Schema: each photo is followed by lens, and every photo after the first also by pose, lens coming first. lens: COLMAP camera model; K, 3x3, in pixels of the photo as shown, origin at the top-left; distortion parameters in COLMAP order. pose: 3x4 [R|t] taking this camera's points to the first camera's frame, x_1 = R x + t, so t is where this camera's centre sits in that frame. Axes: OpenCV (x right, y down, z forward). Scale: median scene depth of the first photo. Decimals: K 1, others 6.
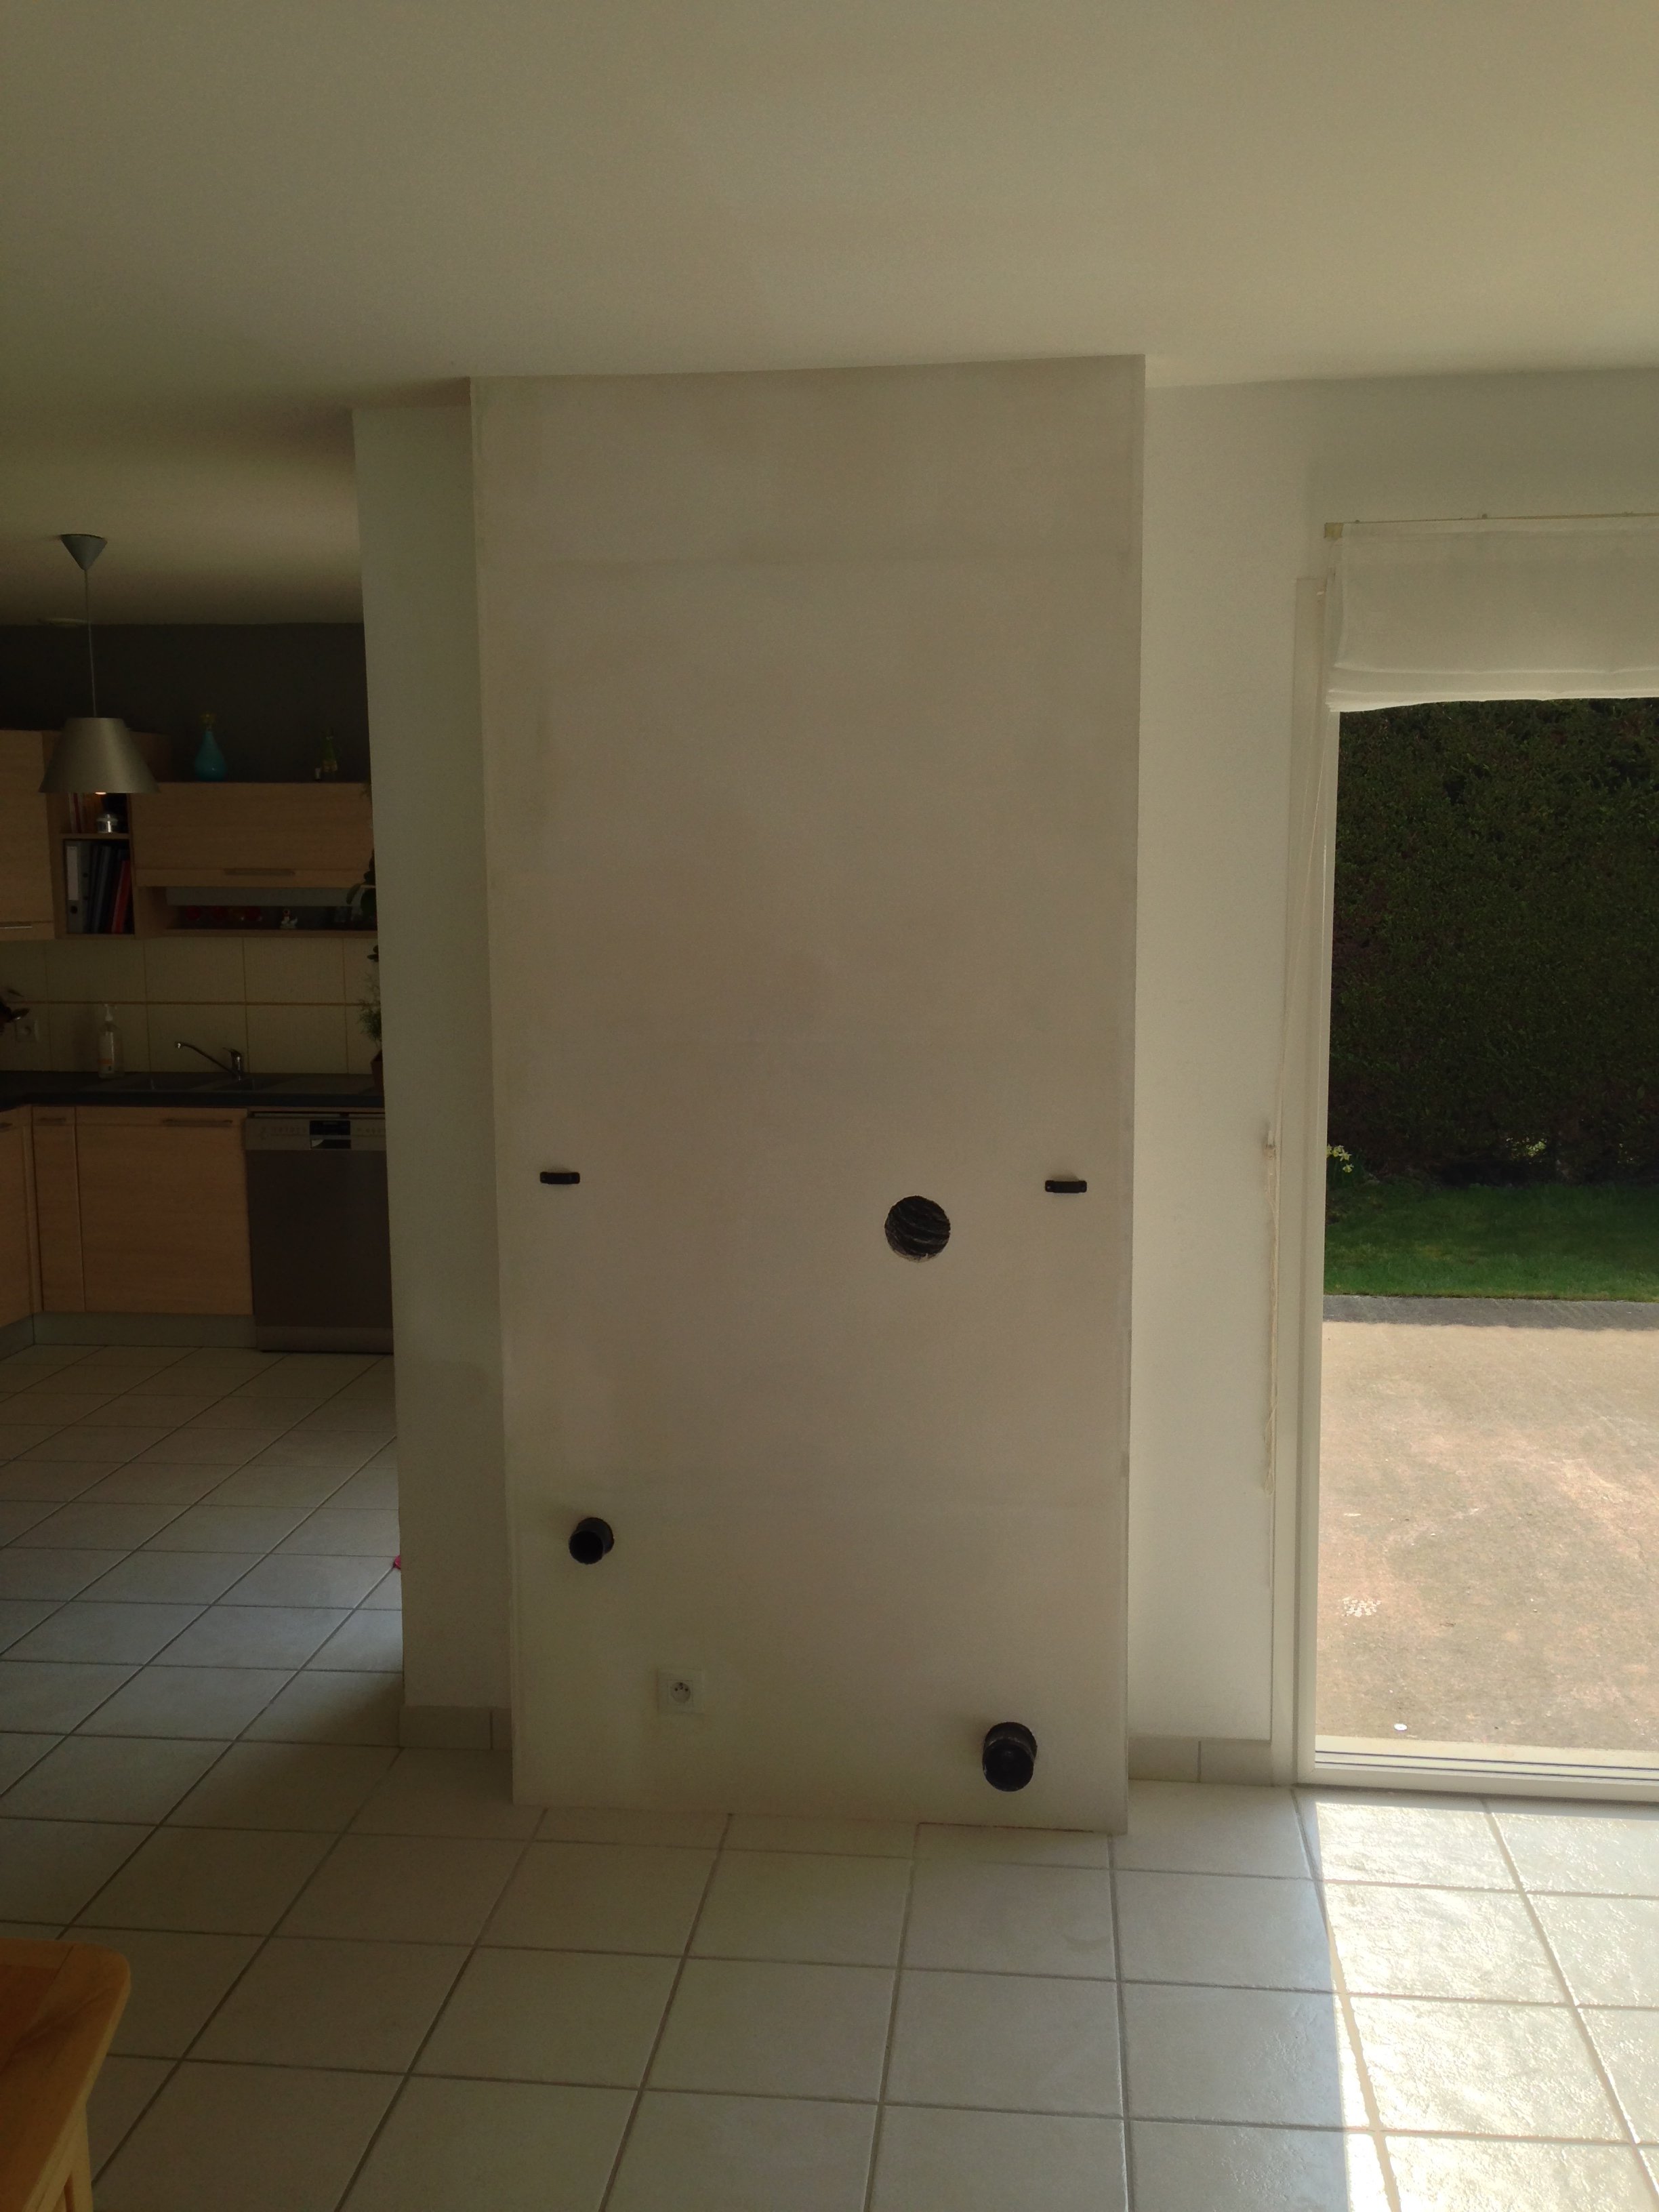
lens RADIAL K [[2064.7, 0, 818.7], [0, 2064.7, 1099.6], [0, 0, 1]] dist [0.077025, 0.000000]
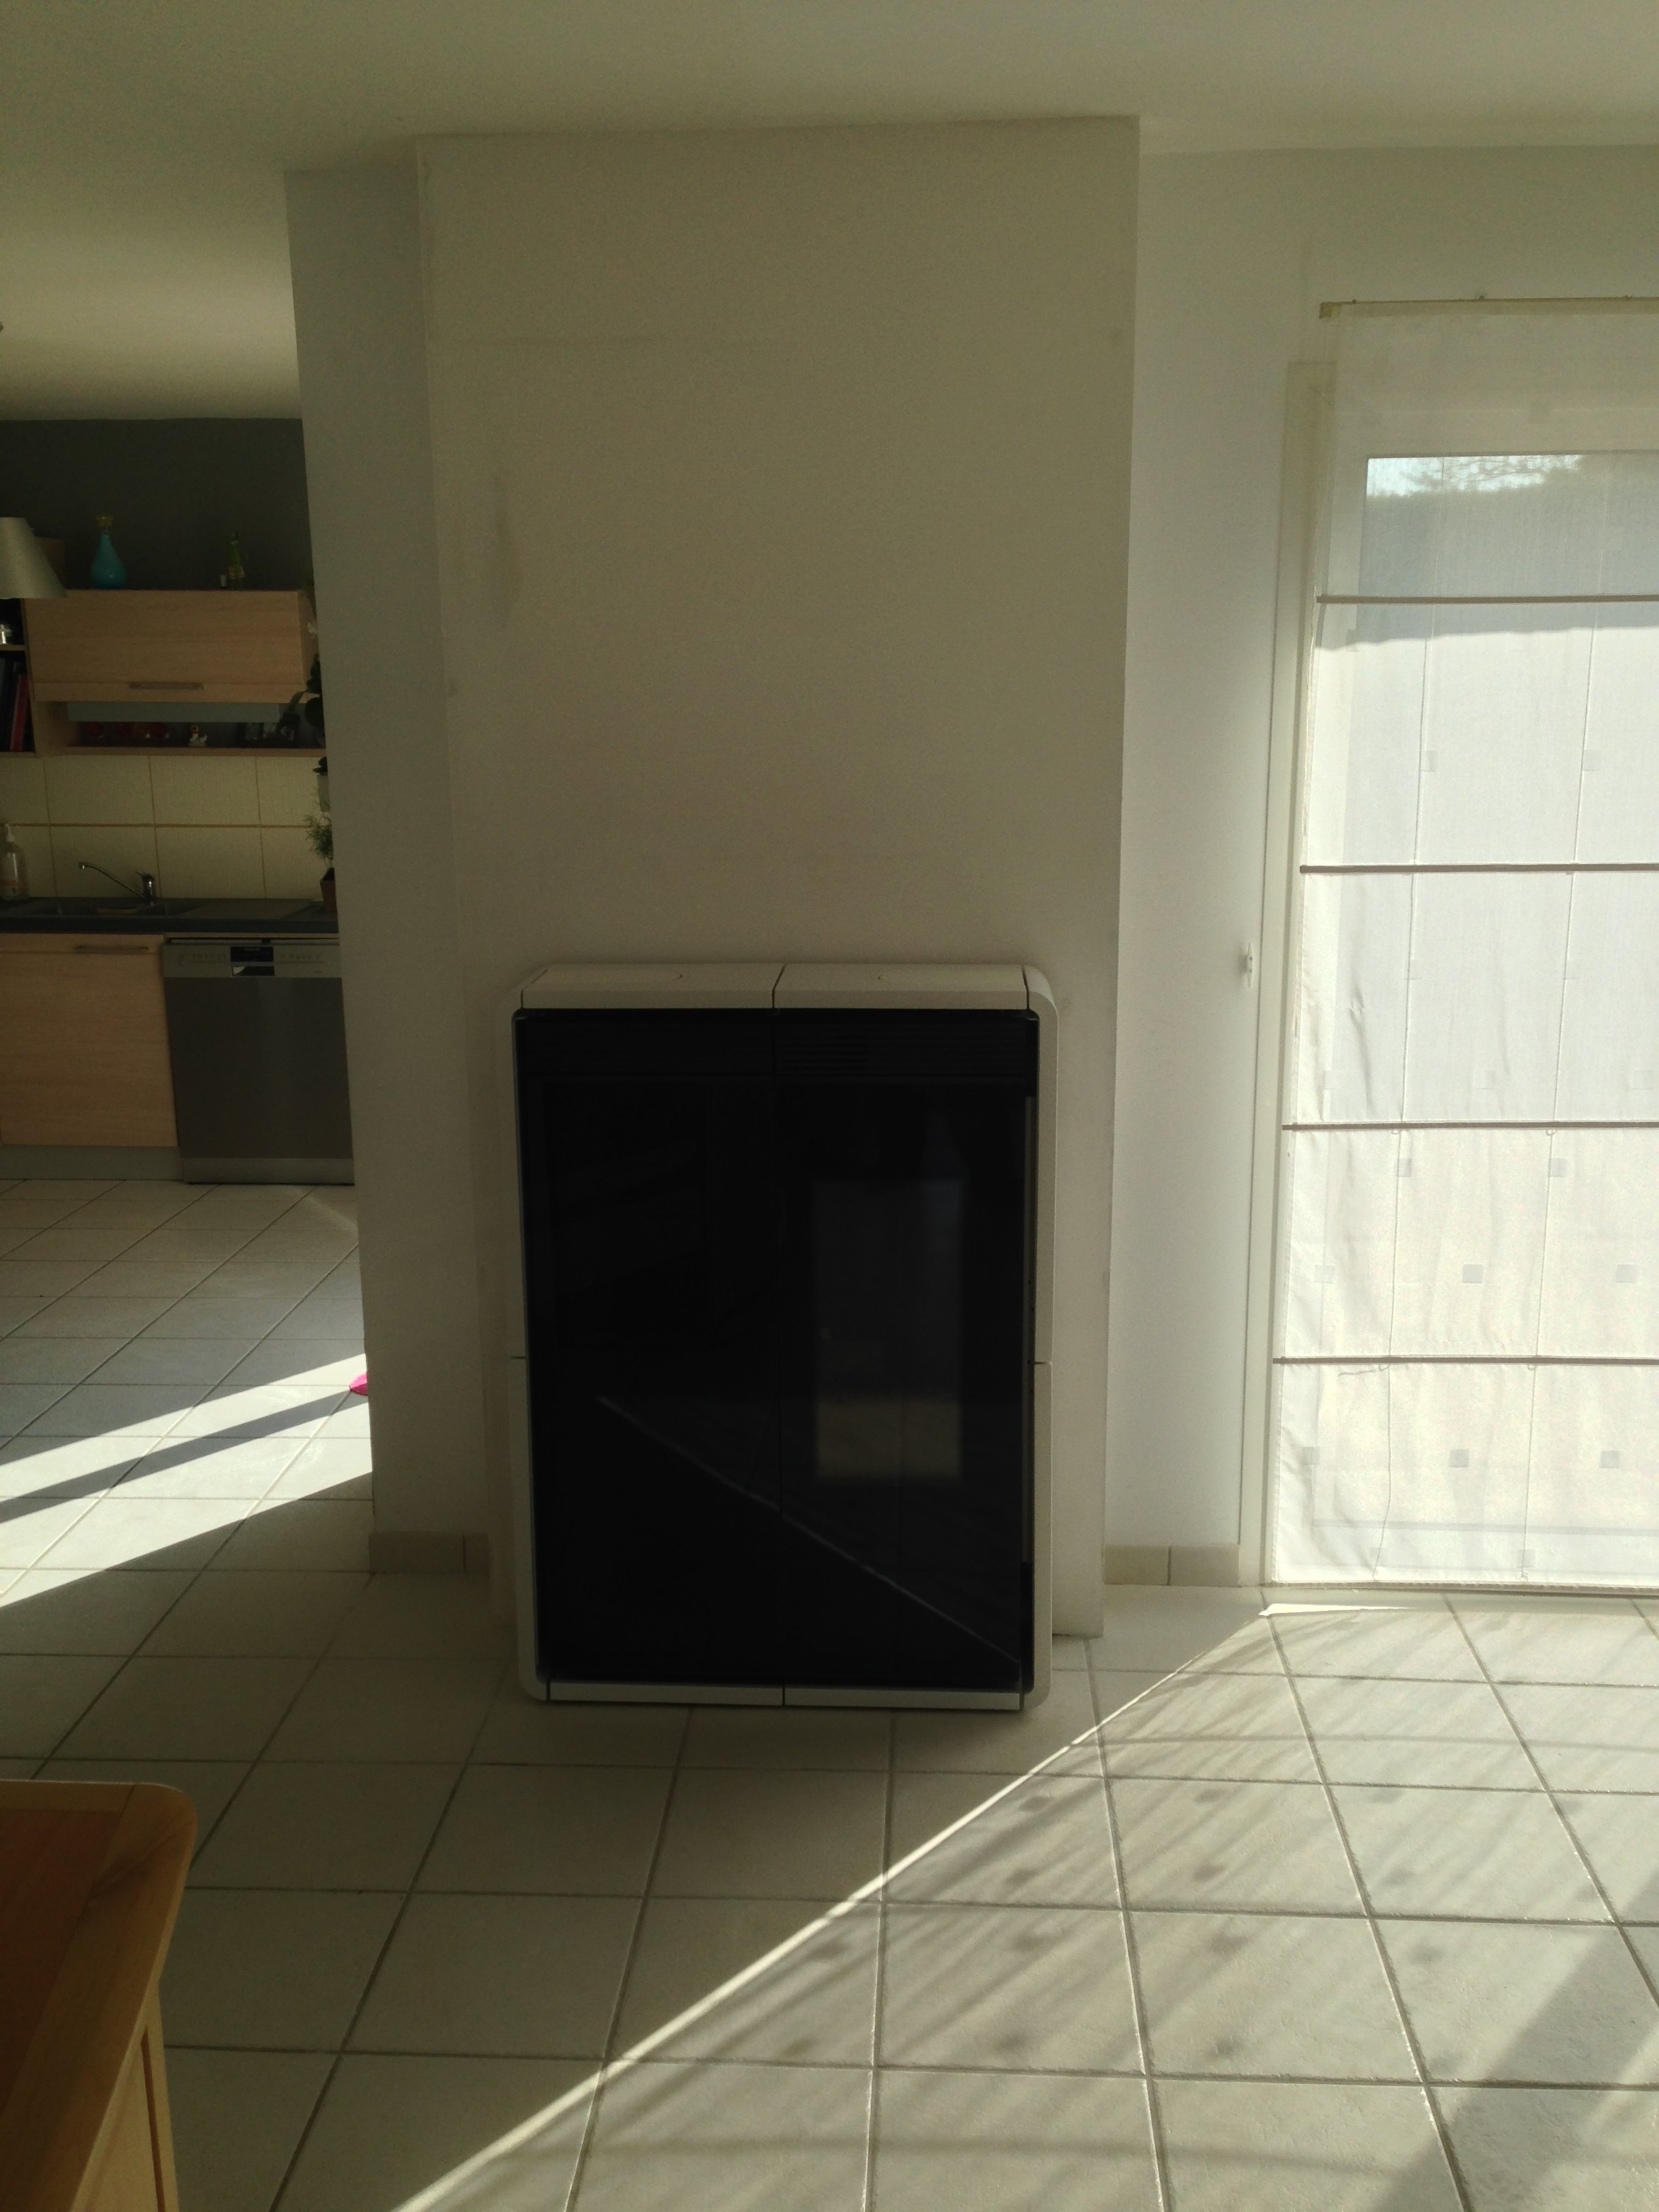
lens RADIAL K [[2064.7, 0, 817.6], [0, 2064.7, 1095.4], [0, 0, 1]] dist [0.077025, 0.000000]
pose [[0.998425, -0.014721, 0.054142, -0.024999], [0.010279, 0.996626, 0.081433, 0.003187], [-0.055158, -0.080748, 0.995207, 0.013504]]
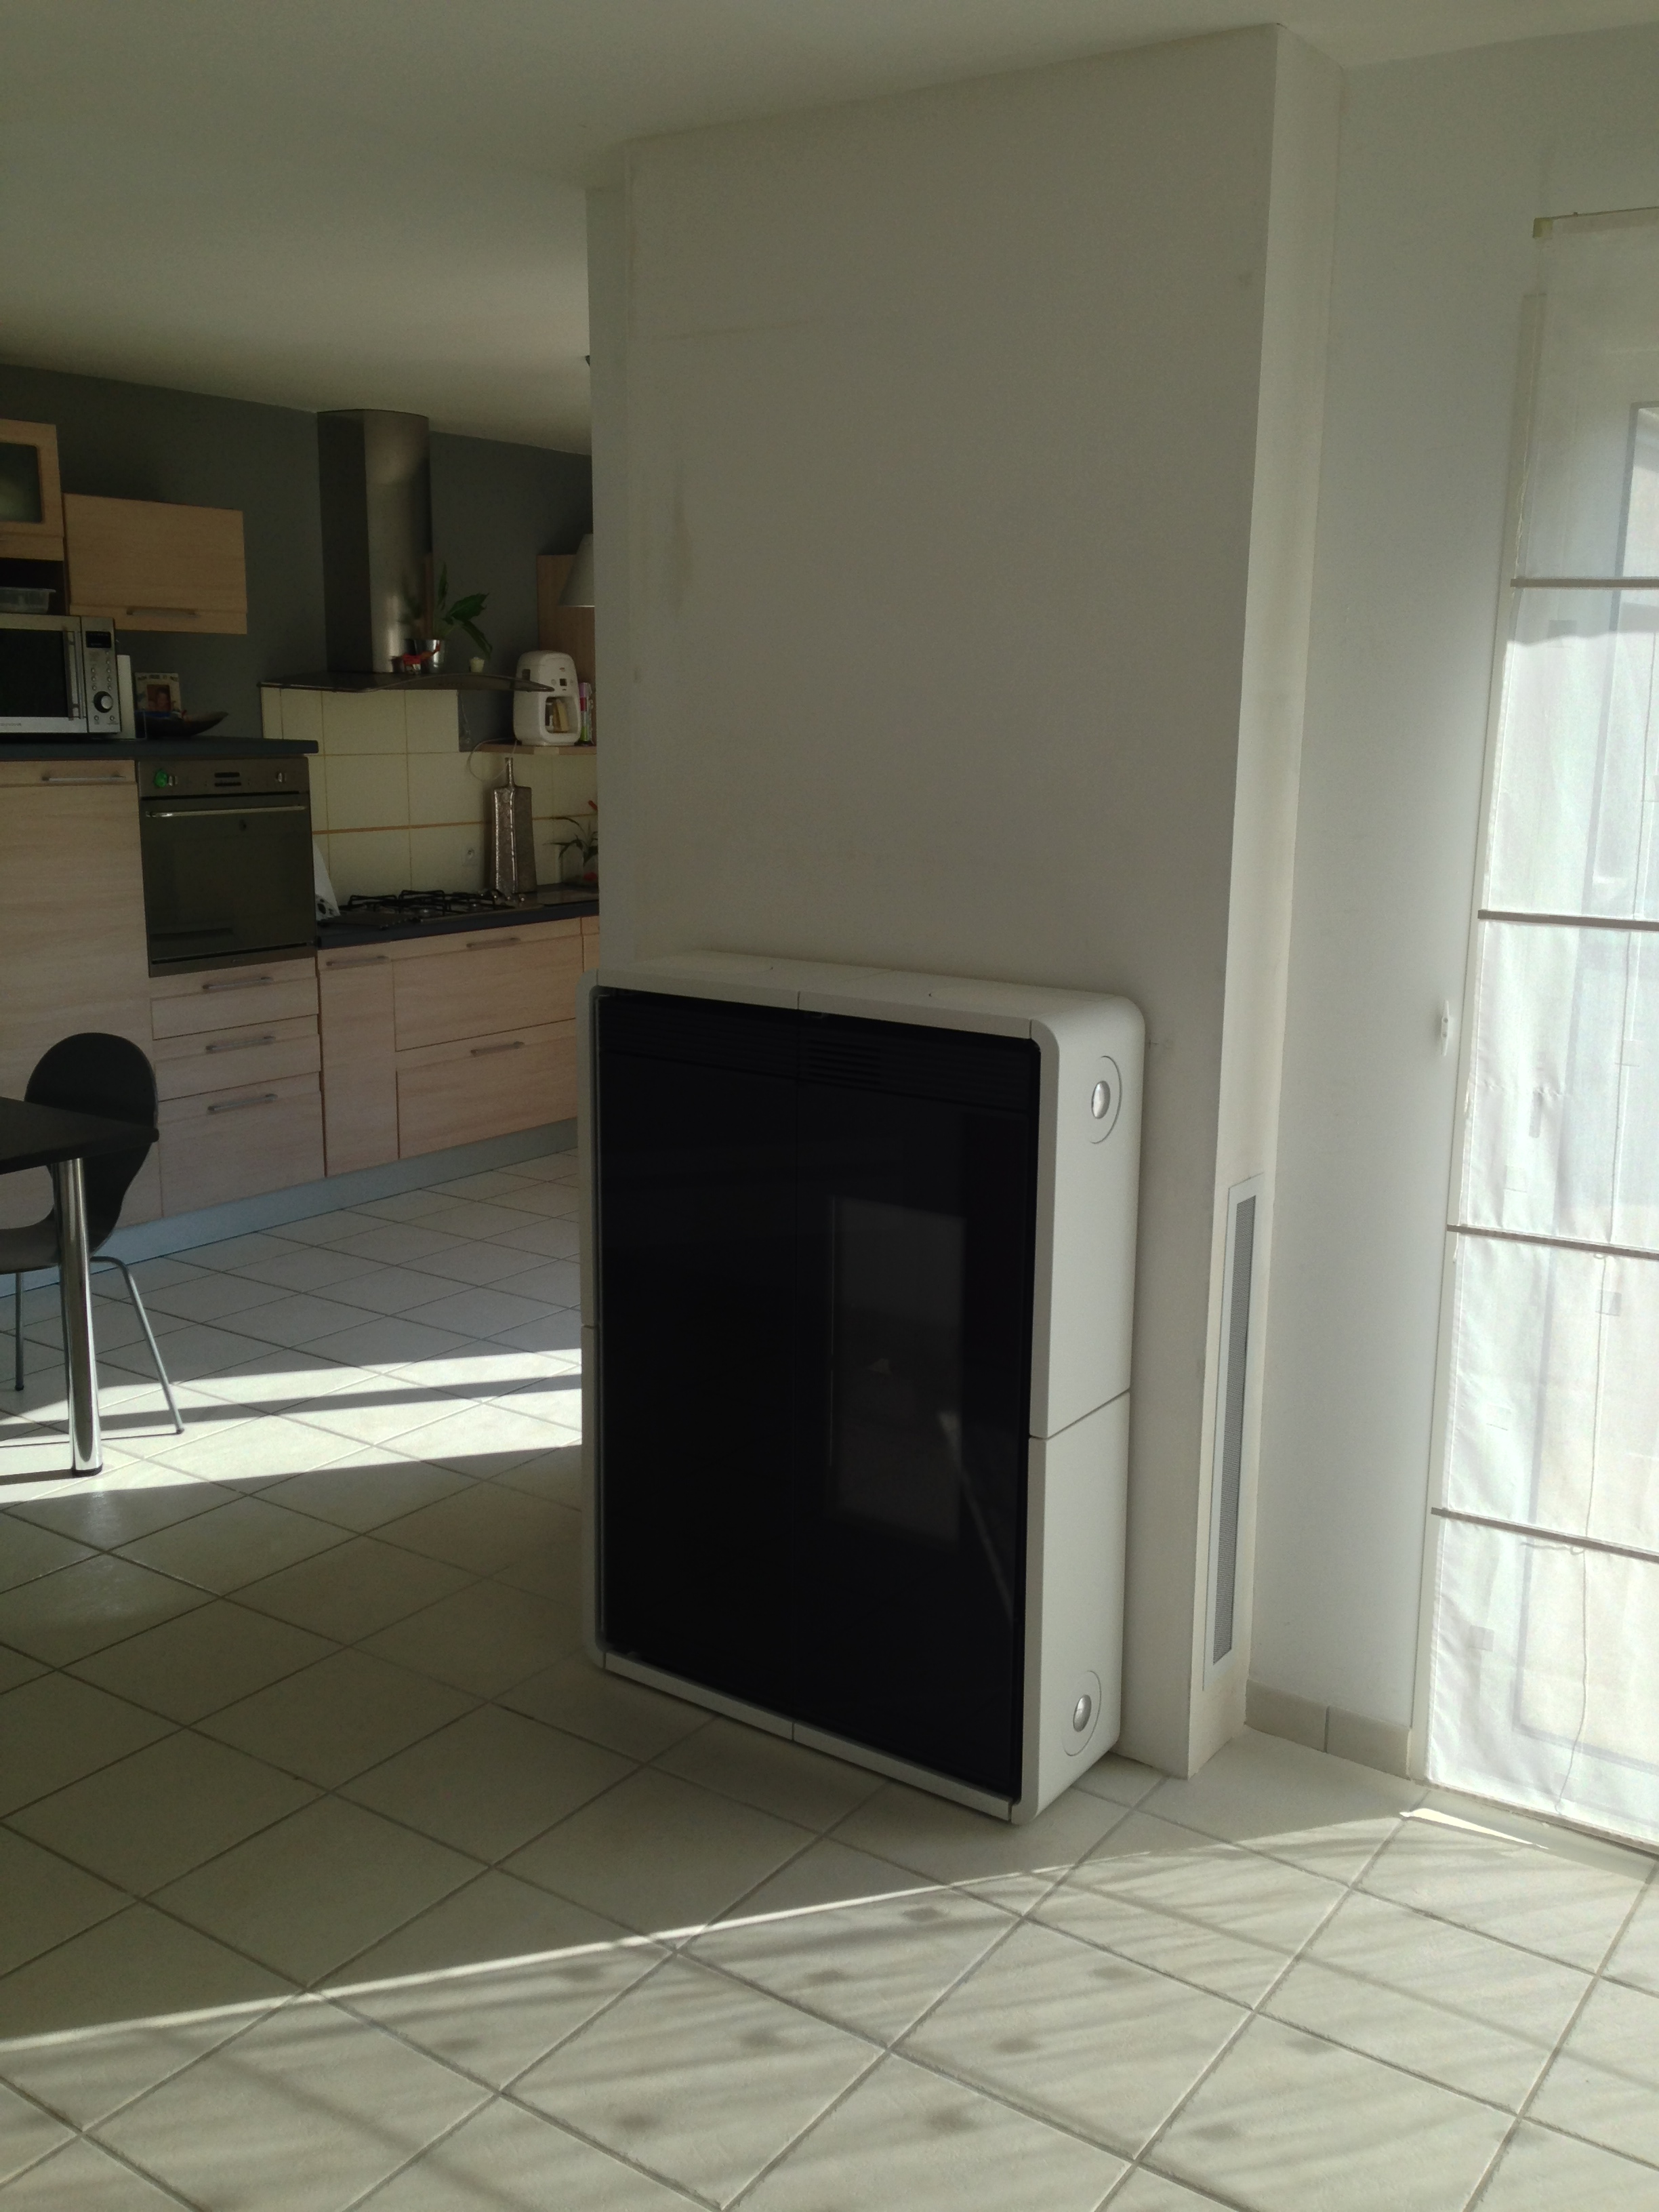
lens RADIAL K [[2064.7, 0, 823.0], [0, 2064.7, 1104.4], [0, 0, 1]] dist [0.077025, 0.000000]
pose [[0.876436, 0.112444, -0.468205, 0.238533], [-0.078715, 0.992729, 0.091066, 0.000364], [0.475041, -0.042958, 0.878915, 0.099253]]
